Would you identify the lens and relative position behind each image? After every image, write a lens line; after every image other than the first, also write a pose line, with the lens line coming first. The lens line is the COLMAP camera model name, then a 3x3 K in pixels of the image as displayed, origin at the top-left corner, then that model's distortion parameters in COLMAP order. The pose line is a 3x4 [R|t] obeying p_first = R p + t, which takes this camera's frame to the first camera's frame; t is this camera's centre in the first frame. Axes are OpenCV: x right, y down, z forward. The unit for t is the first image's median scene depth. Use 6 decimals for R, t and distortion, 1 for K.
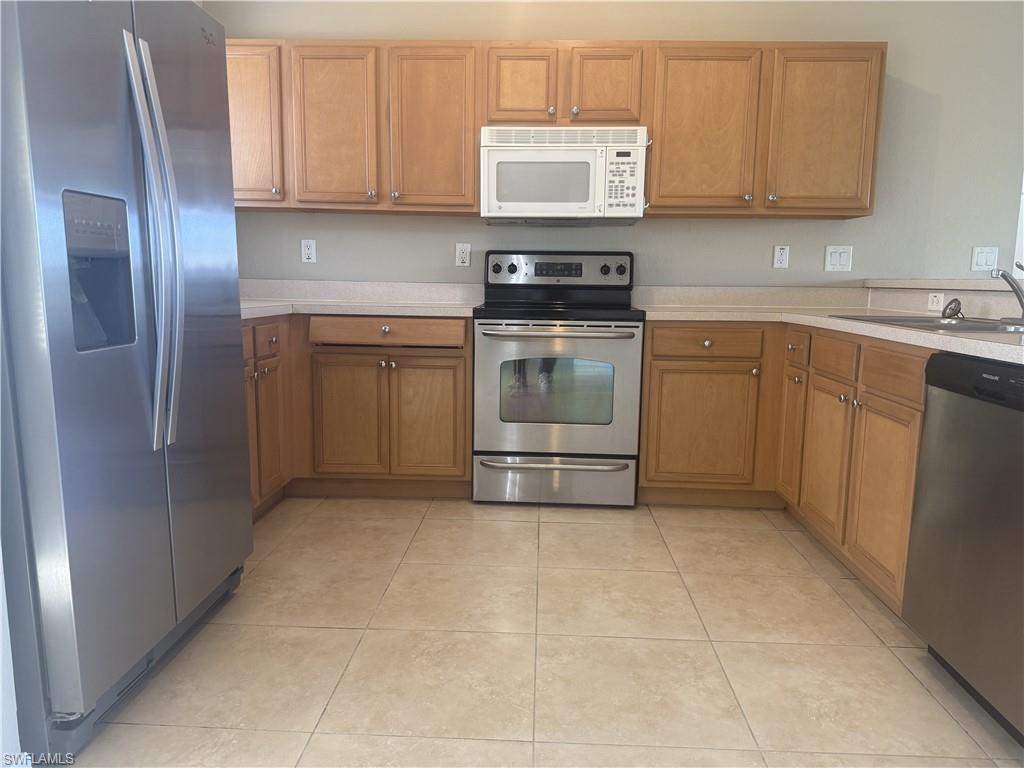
lens RADIAL K [[715.5, 0, 512.7], [0, 715.5, 390.8], [0, 0, 1]] dist [0.078071, -0.103620]
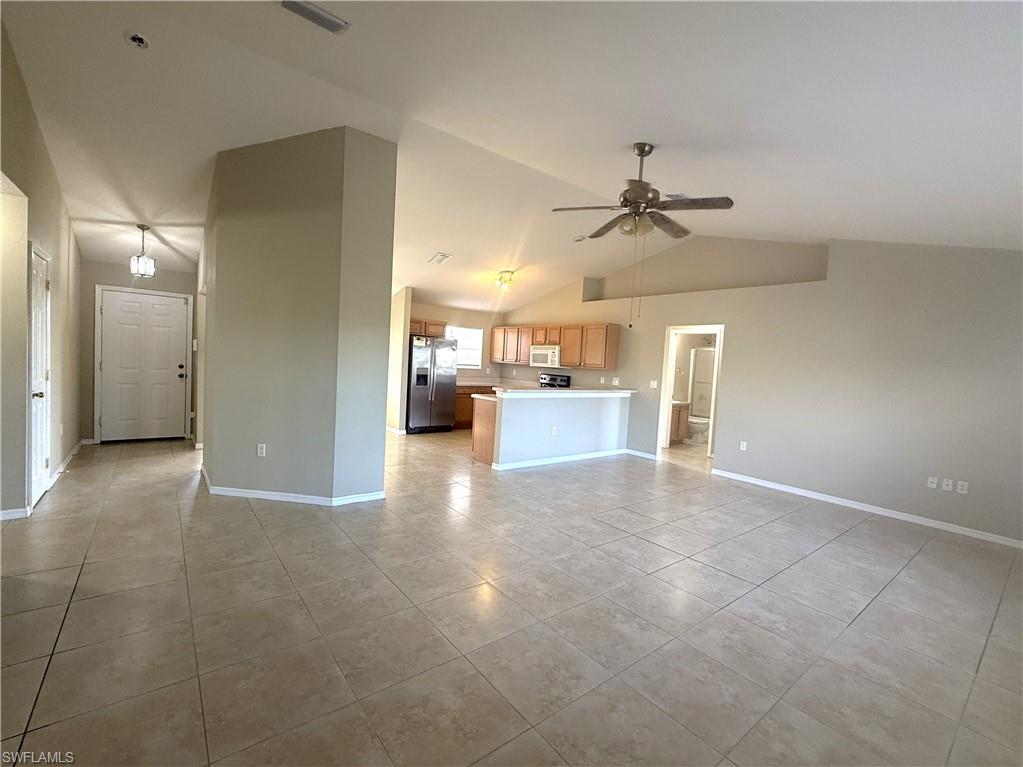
lens RADIAL K [[442.9, 0, 511.5], [0, 442.9, 383.5], [0, 0, 1]] dist [-0.001304, 0.000000]
pose [[0.658176, 0.060485, -0.750431, 1.832886], [-0.157767, 0.985717, -0.058923, 0.023992], [0.736148, 0.157175, 0.658317, -0.756235]]
